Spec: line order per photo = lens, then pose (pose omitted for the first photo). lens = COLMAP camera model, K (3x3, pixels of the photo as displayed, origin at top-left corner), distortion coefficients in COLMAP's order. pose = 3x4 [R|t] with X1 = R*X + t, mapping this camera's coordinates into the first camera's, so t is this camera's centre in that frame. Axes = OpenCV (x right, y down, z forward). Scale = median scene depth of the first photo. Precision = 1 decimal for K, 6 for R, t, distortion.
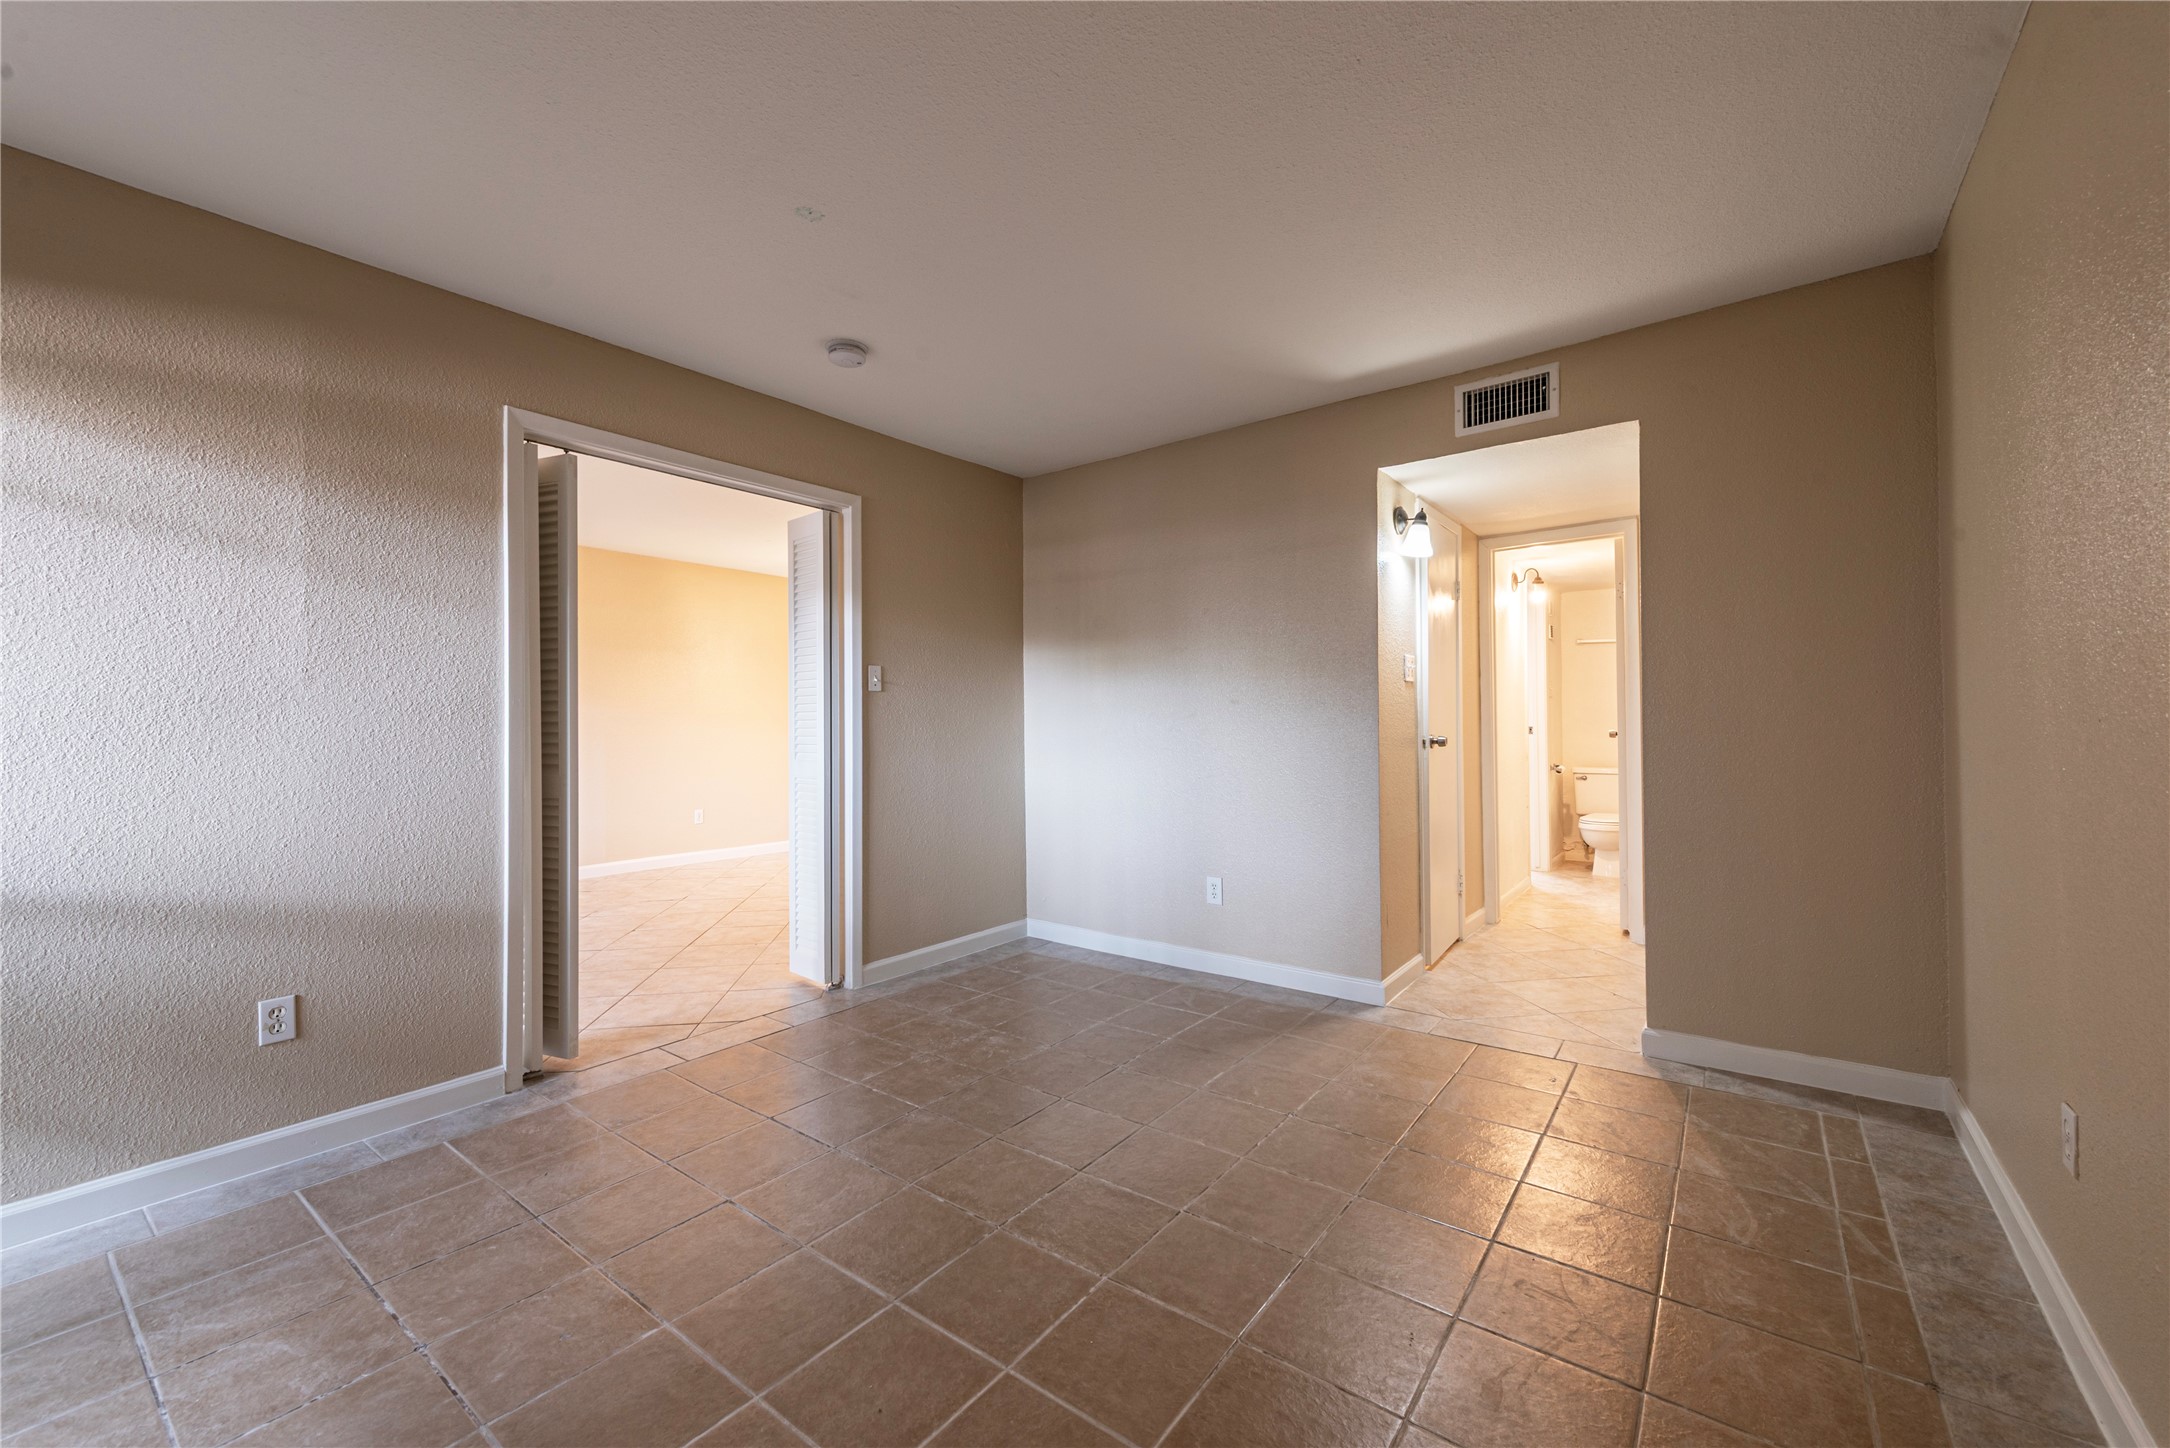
lens RADIAL K [[851.5, 0, 1093.6], [0, 851.5, 719.5], [0, 0, 1]] dist [0.003049, -0.000213]
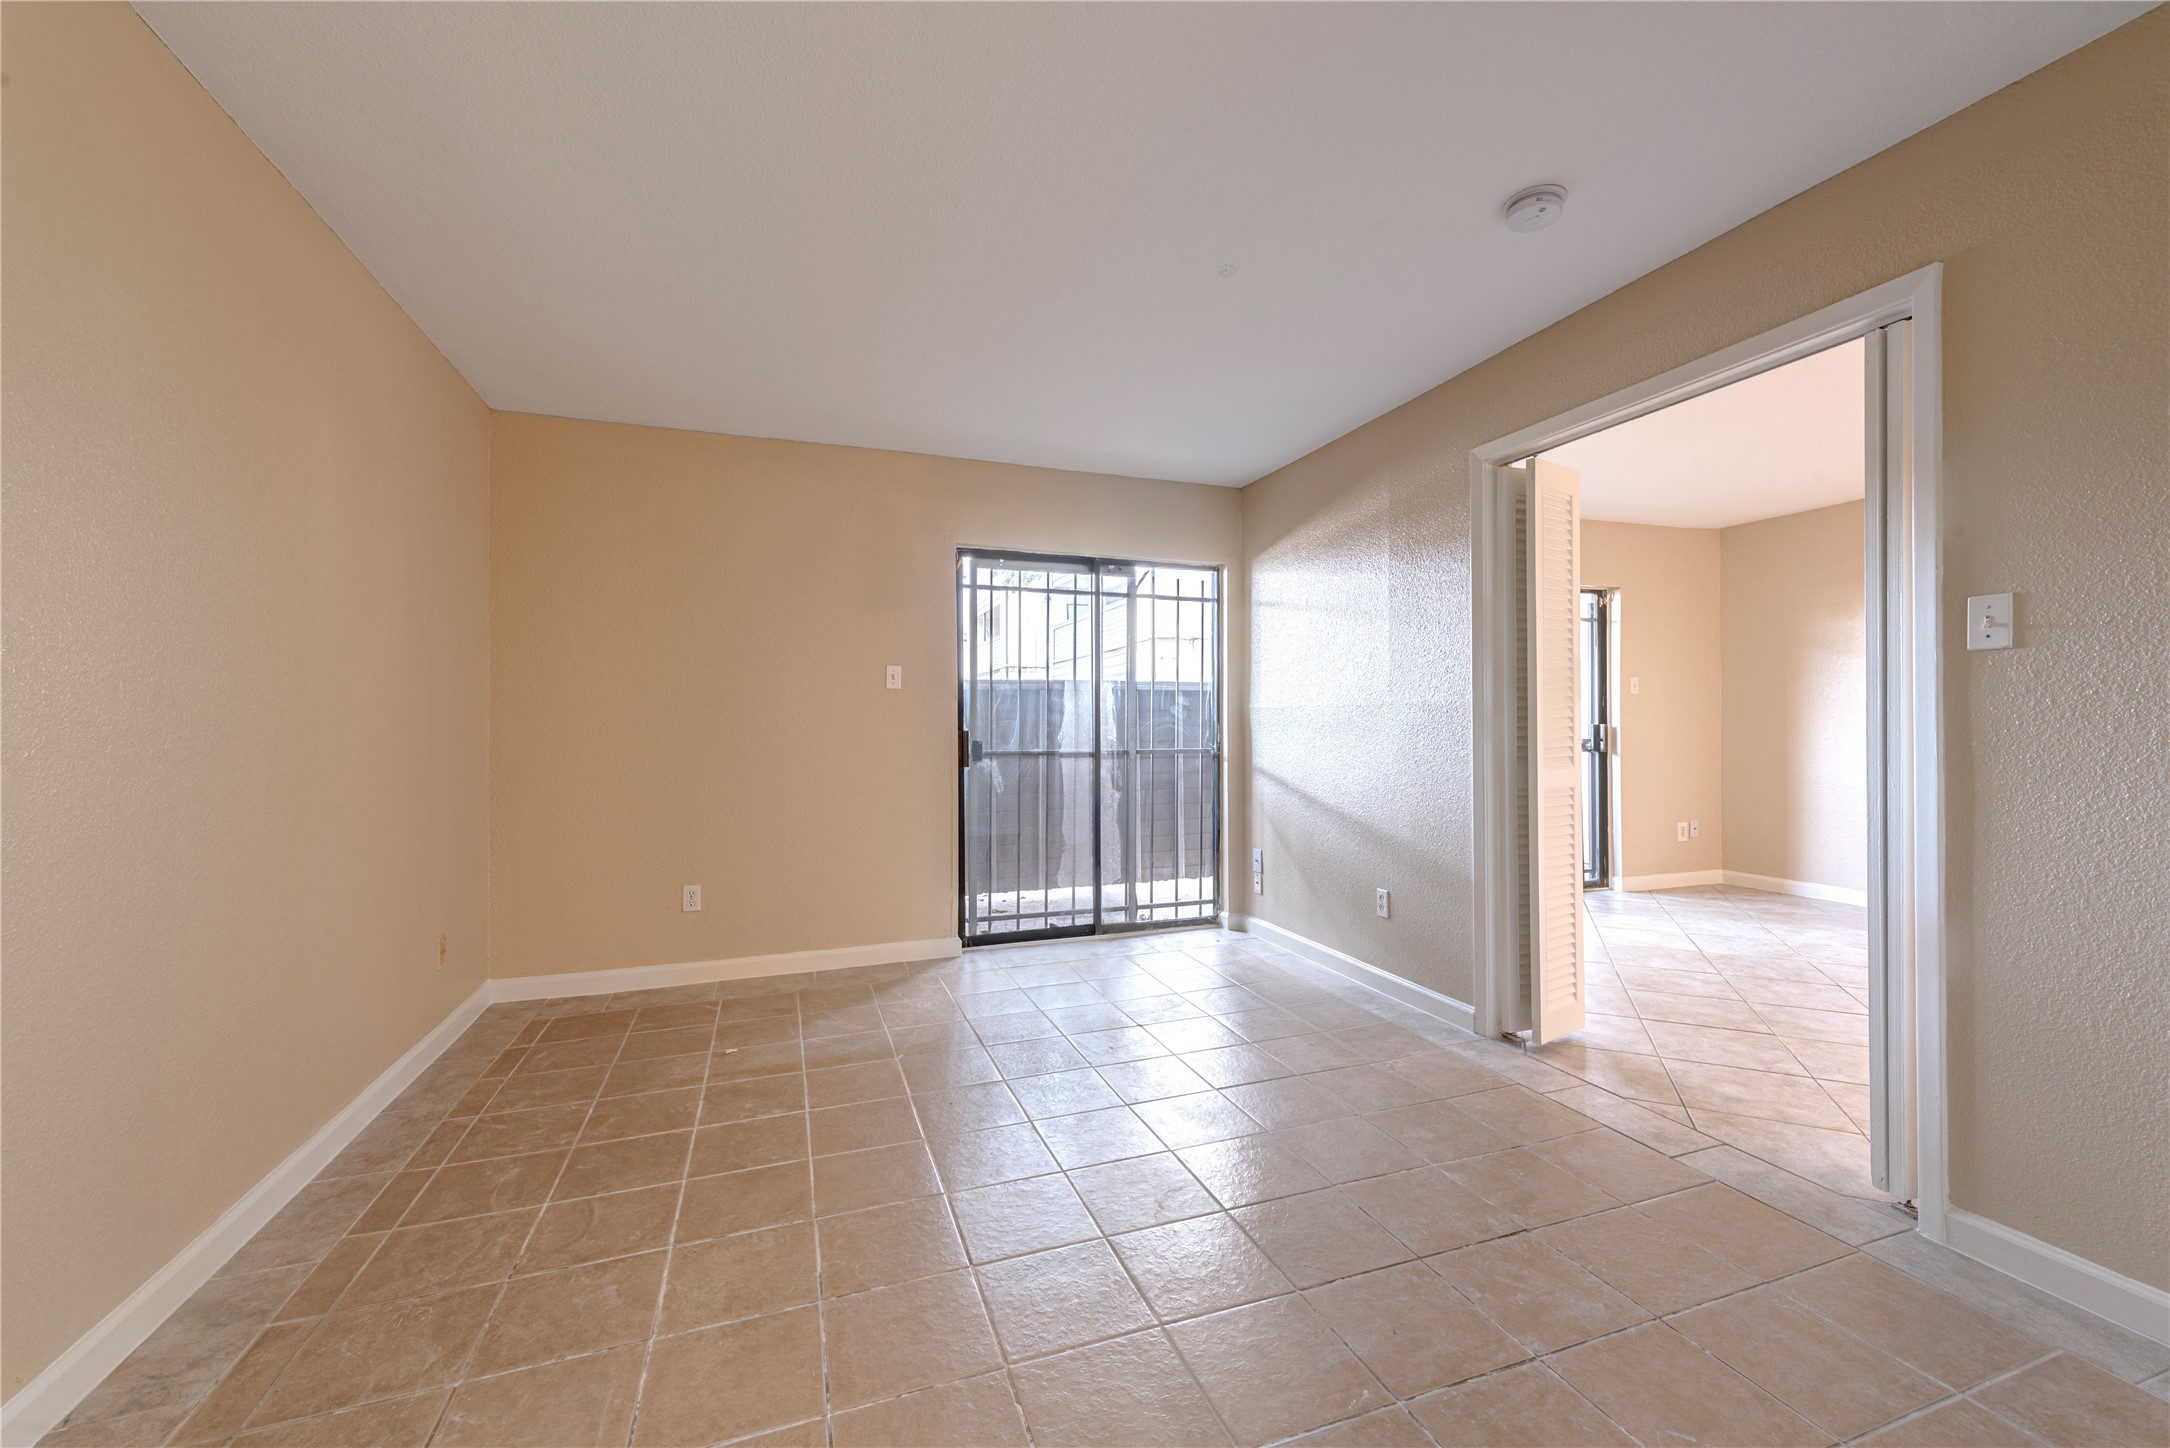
lens RADIAL K [[851.5, 0, 1093.6], [0, 851.5, 719.5], [0, 0, 1]] dist [0.003049, -0.000213]
pose [[-0.543065, 0.004441, -0.839679, 0.535853], [0.011498, 0.999932, -0.002148, 0.000736], [0.839612, -0.010821, -0.543079, 1.093269]]
